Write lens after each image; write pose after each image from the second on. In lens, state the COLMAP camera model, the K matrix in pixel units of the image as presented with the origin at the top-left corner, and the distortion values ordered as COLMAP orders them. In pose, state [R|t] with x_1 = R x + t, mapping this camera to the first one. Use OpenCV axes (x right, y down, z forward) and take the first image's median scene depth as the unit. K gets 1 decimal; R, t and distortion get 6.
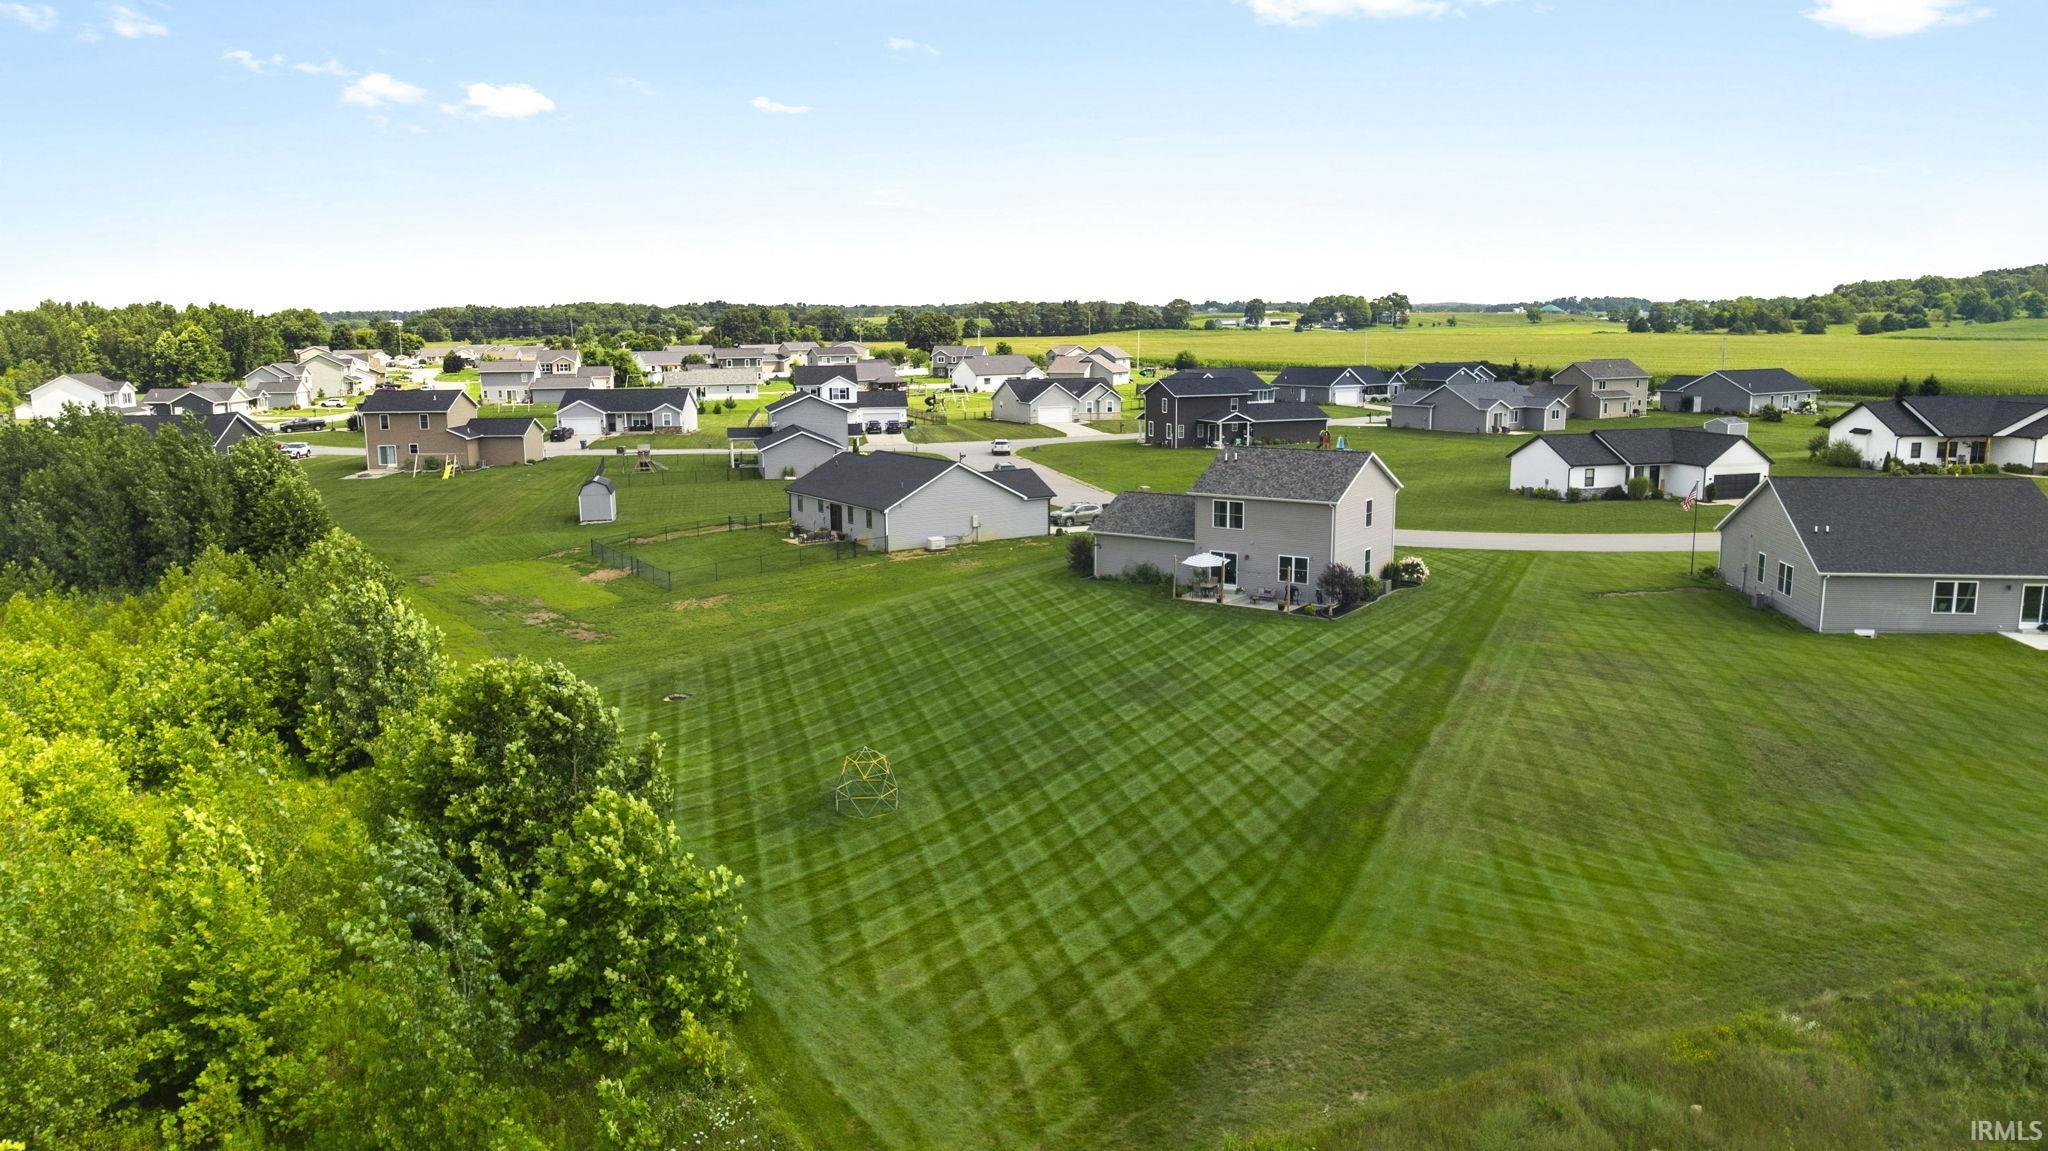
lens RADIAL K [[1472.6, 0, 1031.4], [0, 1472.6, 574.1], [0, 0, 1]] dist [-0.013808, -0.006907]
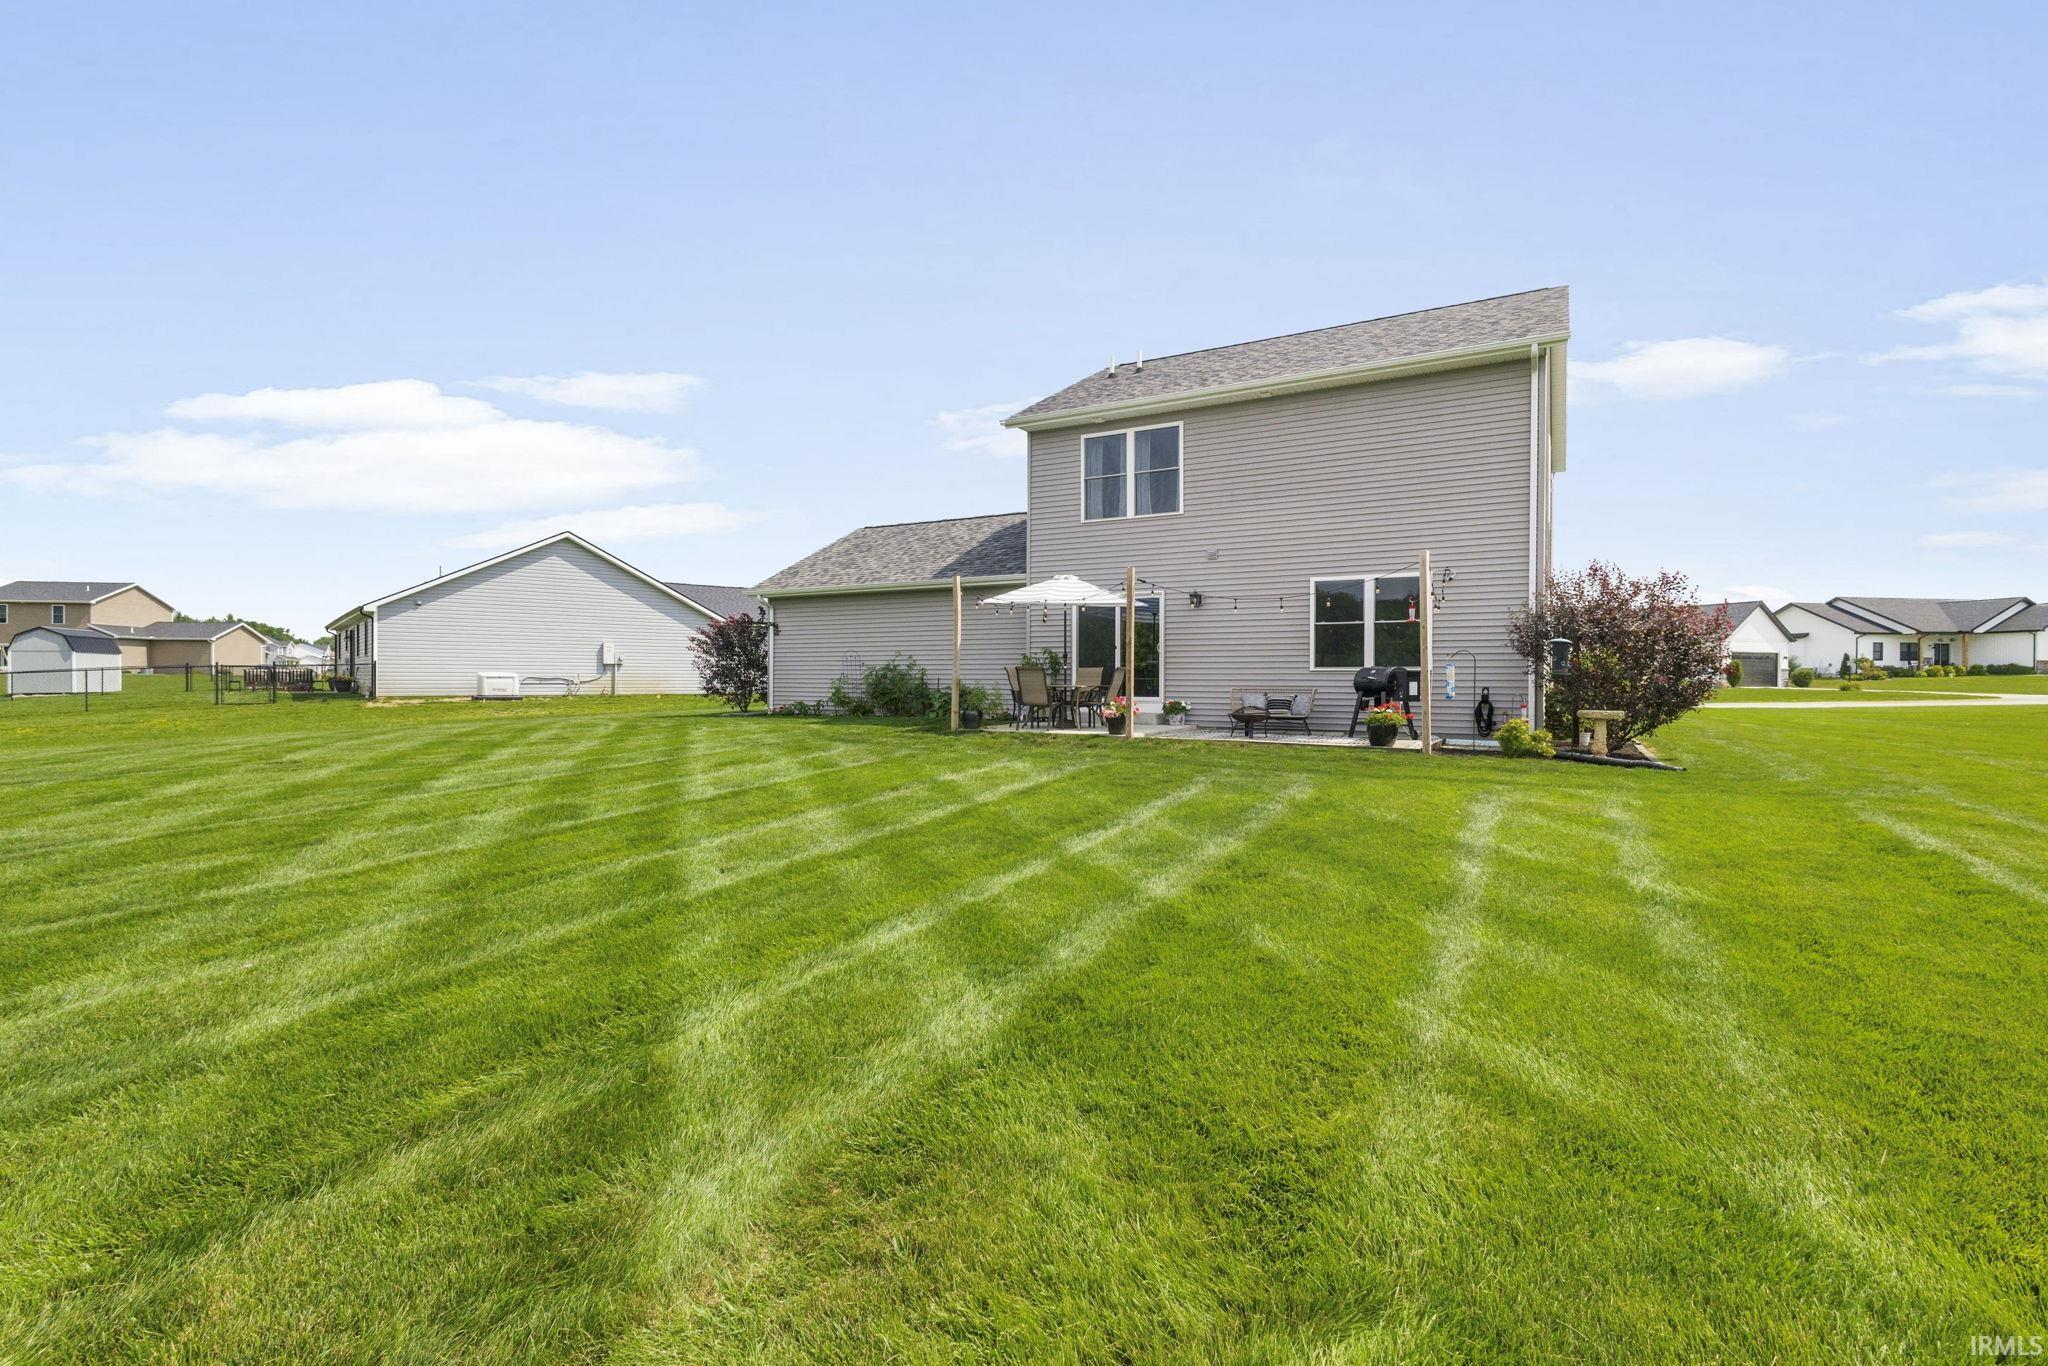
lens RADIAL K [[943.4, 0, 1024.7], [0, 943.4, 682.1], [0, 0, 1]] dist [0.016276, -0.005563]
pose [[0.996789, 0.008403, 0.079634, 0.070240], [0.004234, 0.987556, -0.157211, 0.023615], [-0.079964, 0.157043, 0.984349, 0.592082]]
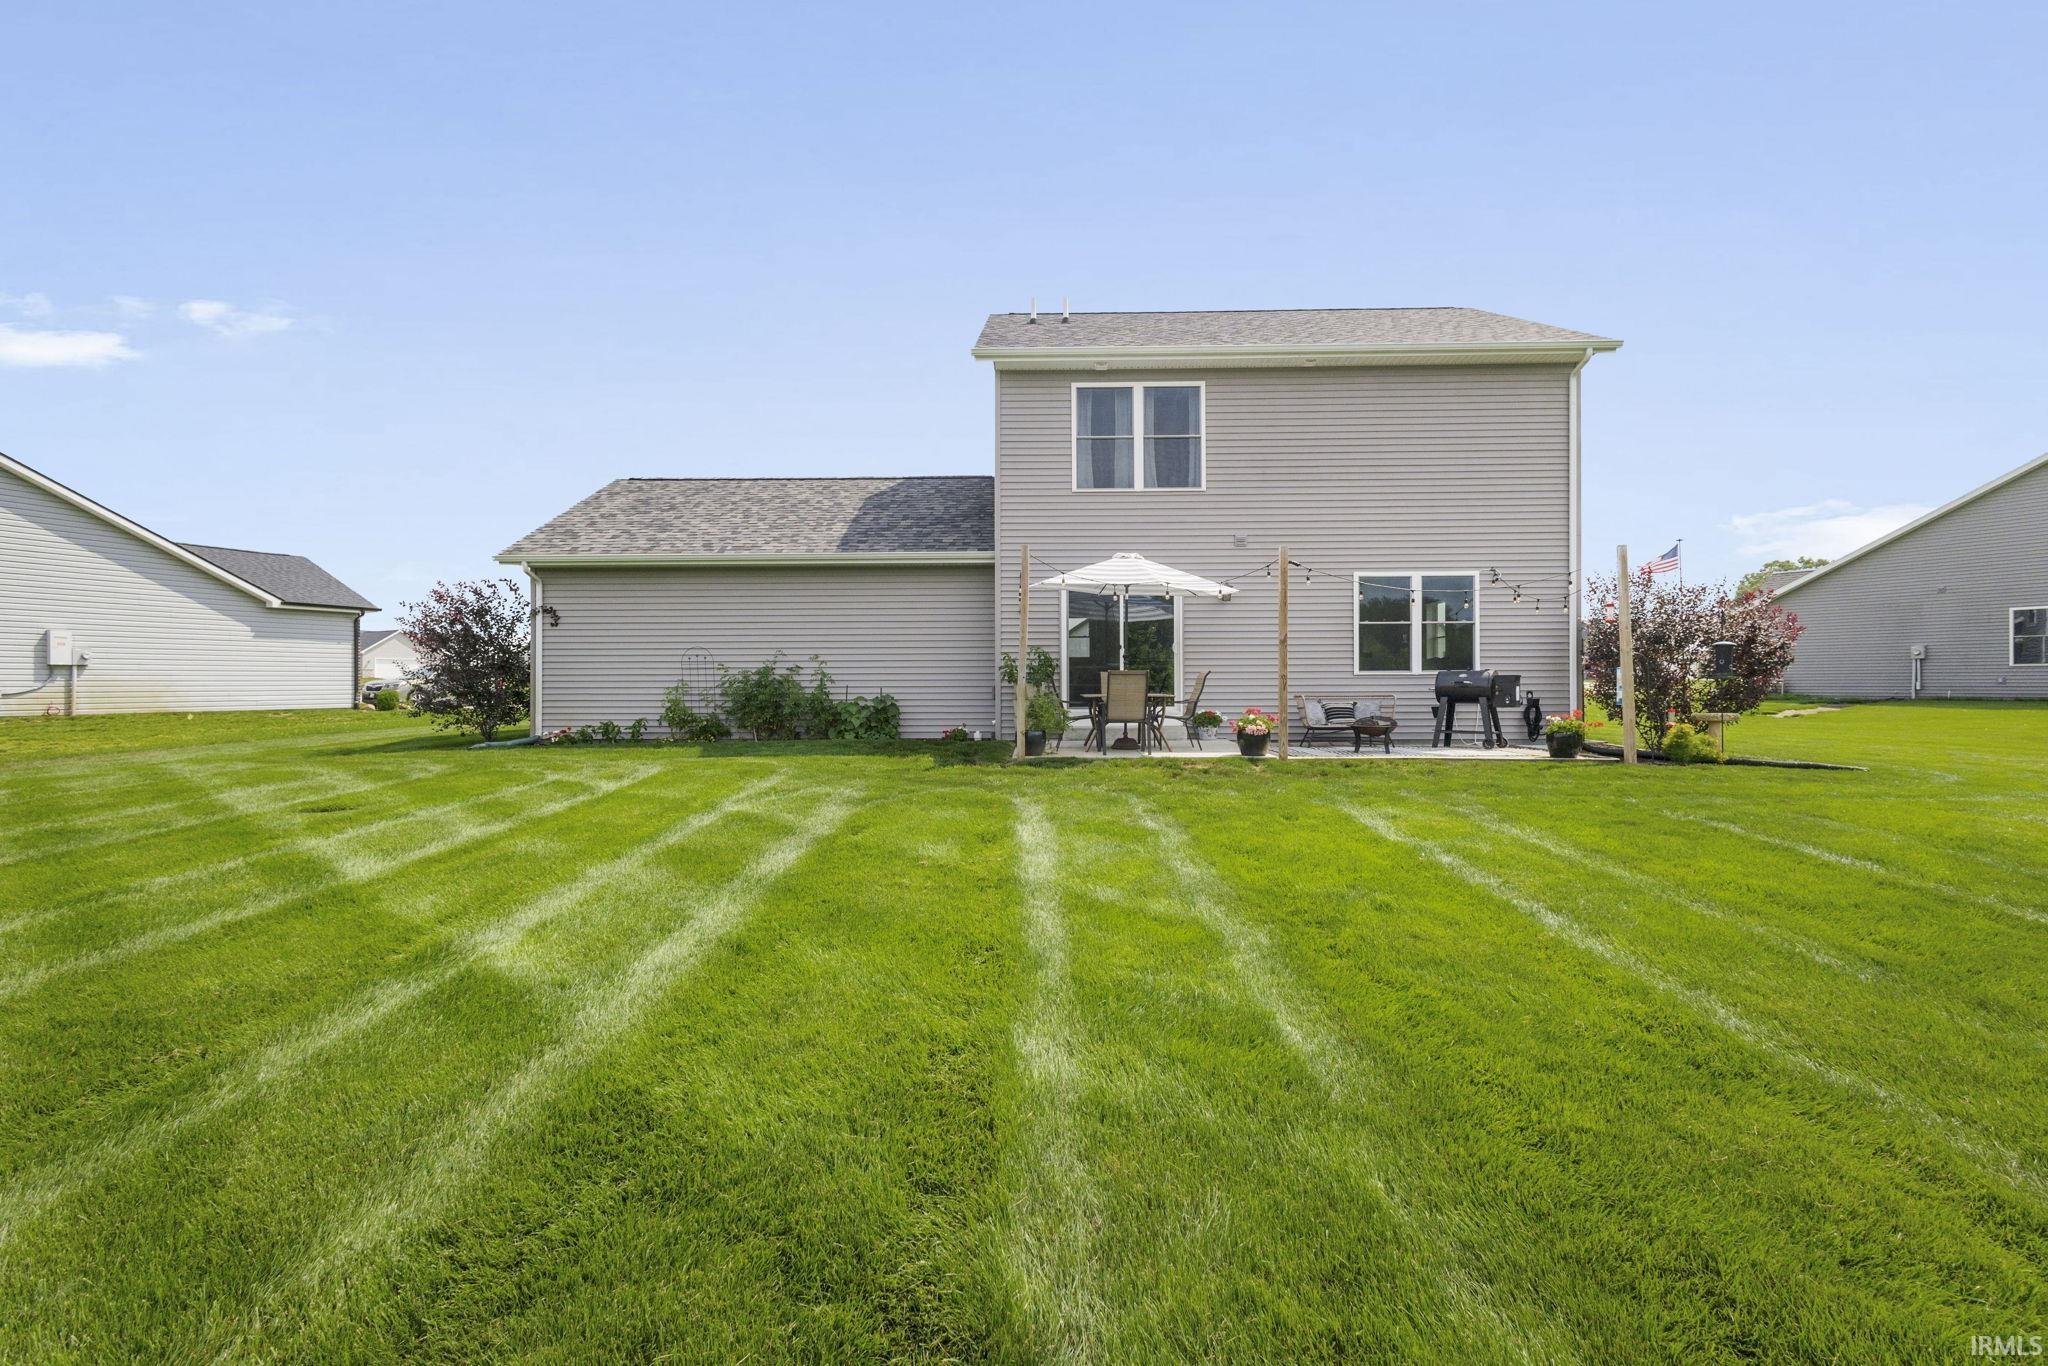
lens RADIAL K [[943.4, 0, 1024.7], [0, 943.4, 682.1], [0, 0, 1]] dist [0.016276, -0.005563]
pose [[0.837714, -0.000868, 0.546109, 0.021791], [0.087341, 0.987340, -0.132409, 0.014952], [-0.539080, 0.158618, 0.827184, 0.640252]]
